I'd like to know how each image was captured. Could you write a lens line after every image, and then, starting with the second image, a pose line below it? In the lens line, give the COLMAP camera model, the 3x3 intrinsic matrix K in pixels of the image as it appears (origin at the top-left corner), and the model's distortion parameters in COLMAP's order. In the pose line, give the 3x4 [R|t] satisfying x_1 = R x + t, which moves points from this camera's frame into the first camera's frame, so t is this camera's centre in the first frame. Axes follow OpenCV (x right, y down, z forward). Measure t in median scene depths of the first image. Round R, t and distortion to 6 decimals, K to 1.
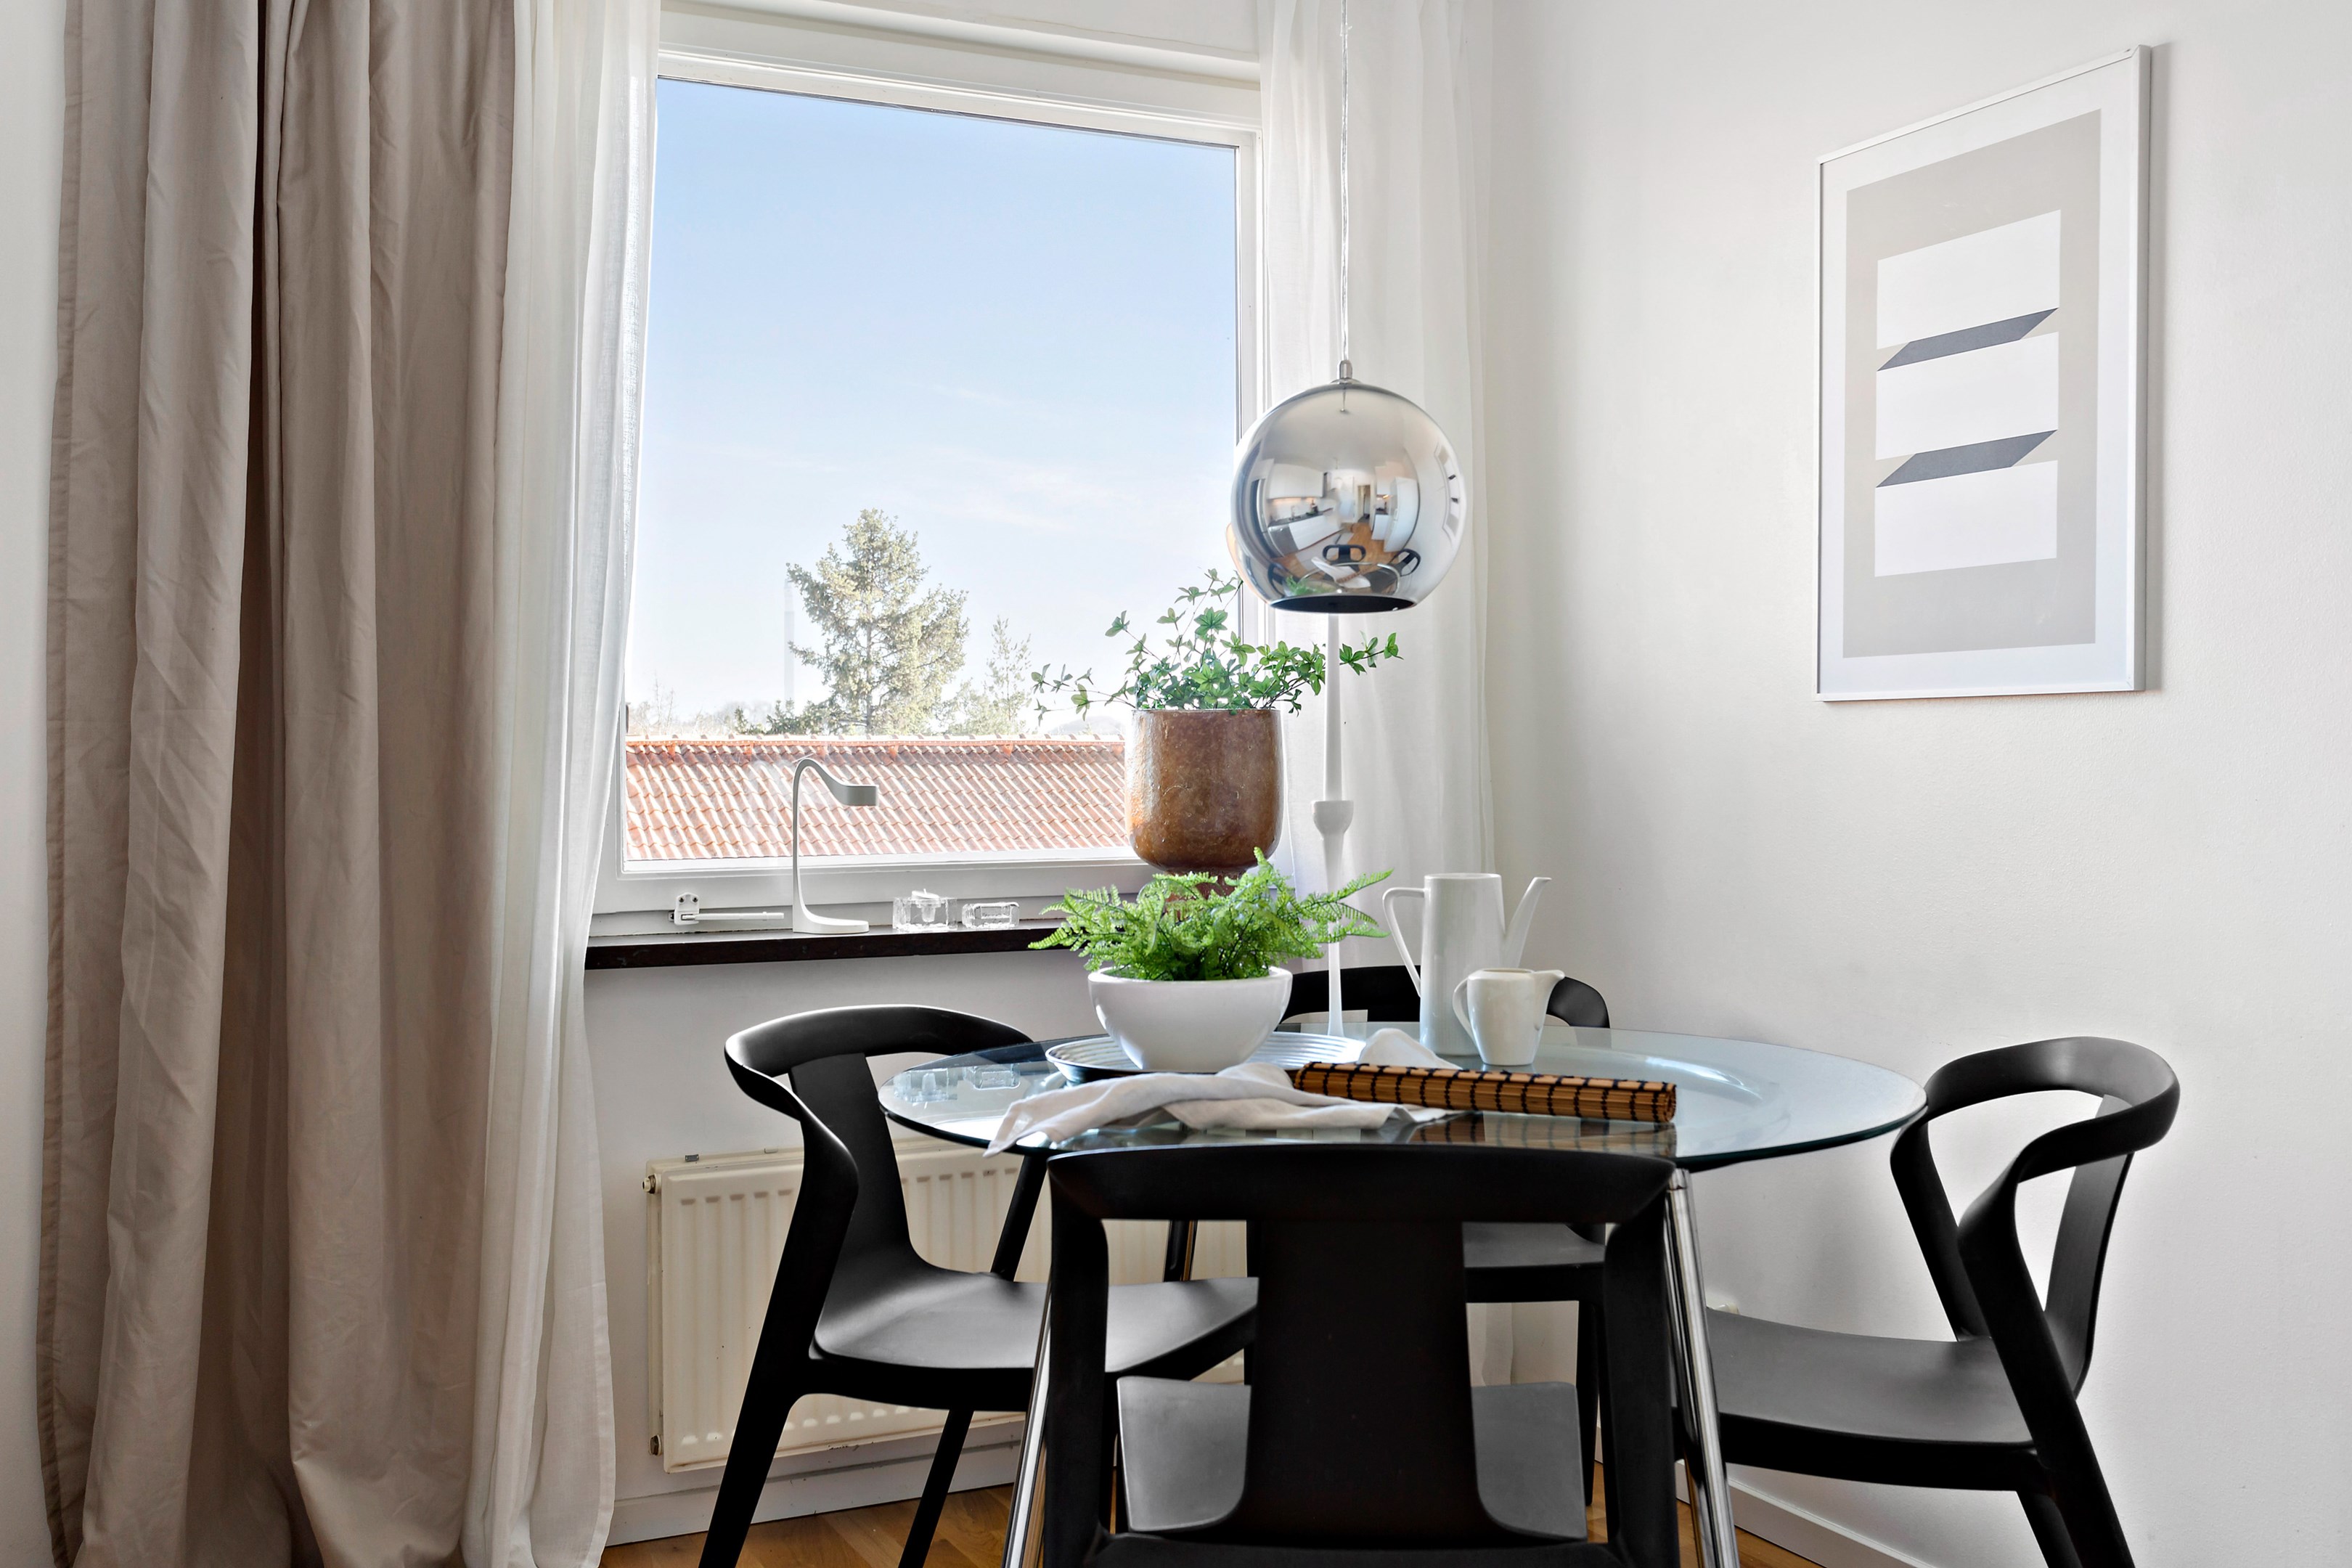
lens RADIAL K [[2270.3, 0, 1172.1], [0, 2270.3, 759.9], [0, 0, 1]] dist [0.000185, 0.002710]
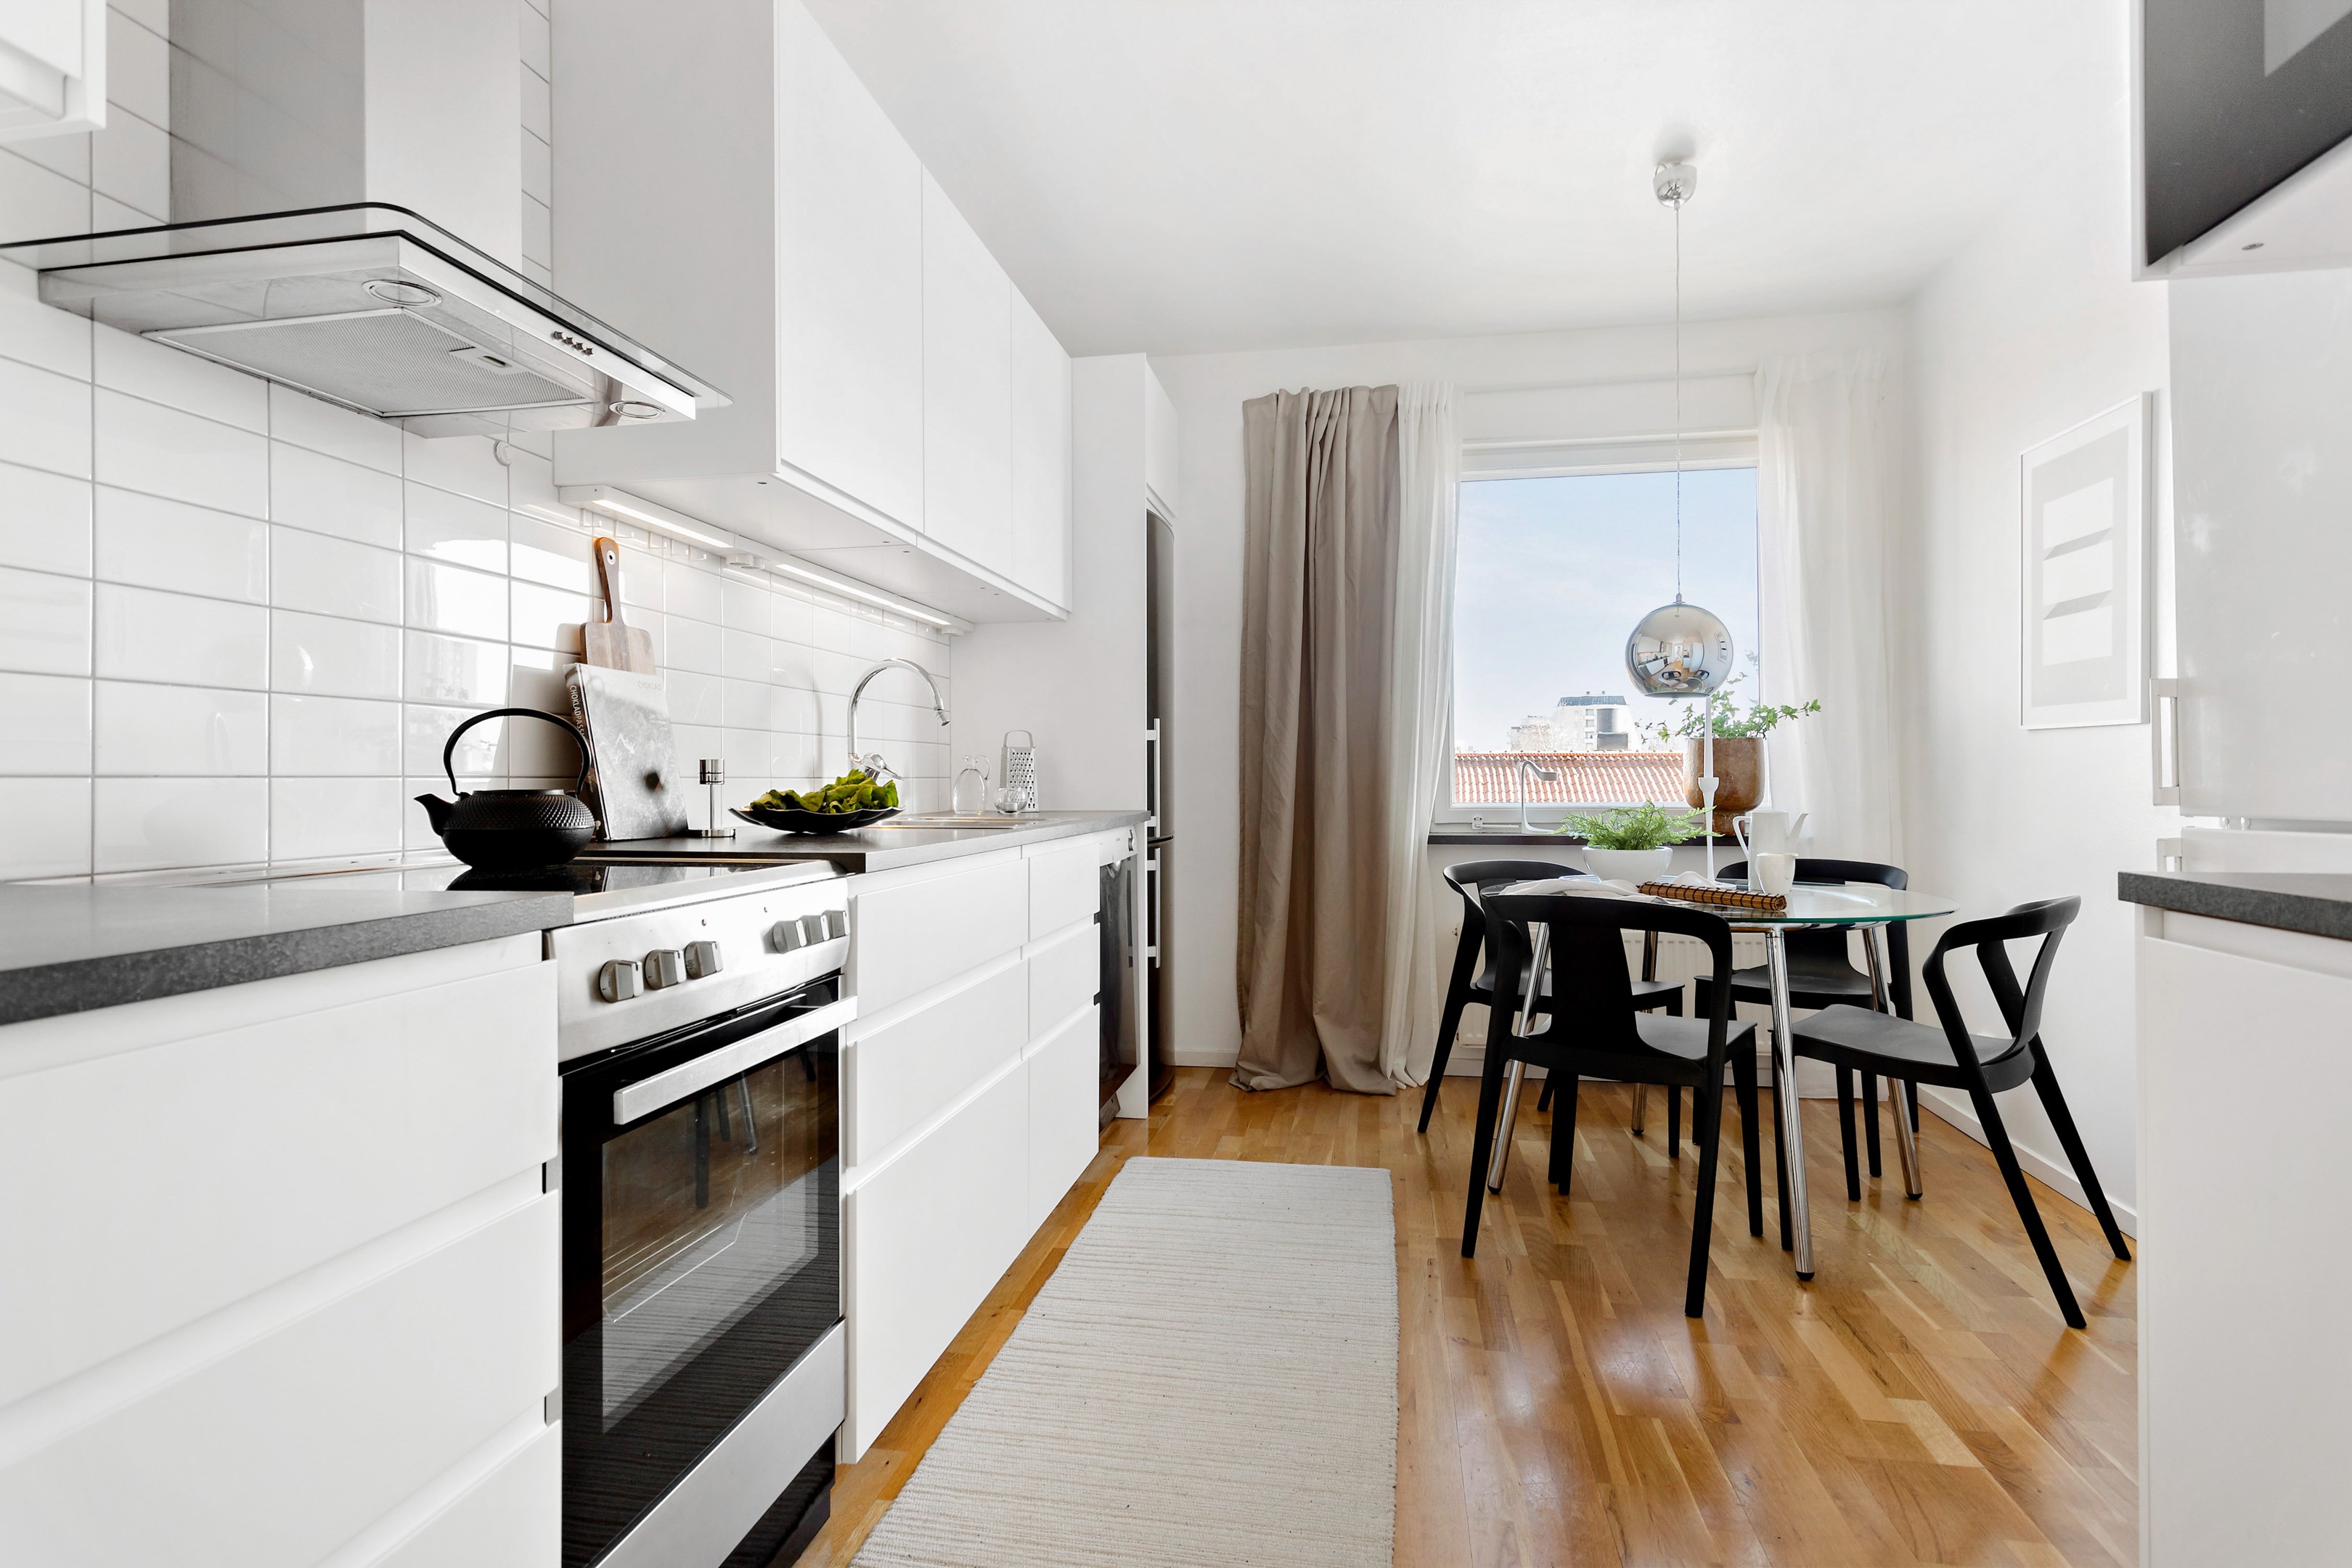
lens RADIAL K [[1220.3, 0, 1176.0], [0, 1220.3, 784.0], [0, 0, 1]] dist [-0.000595, 0.001151]
pose [[0.822776, 0.008345, -0.568304, 0.298177], [0.000547, 0.999880, 0.015475, 0.004307], [0.568365, -0.013043, 0.822673, -0.294001]]
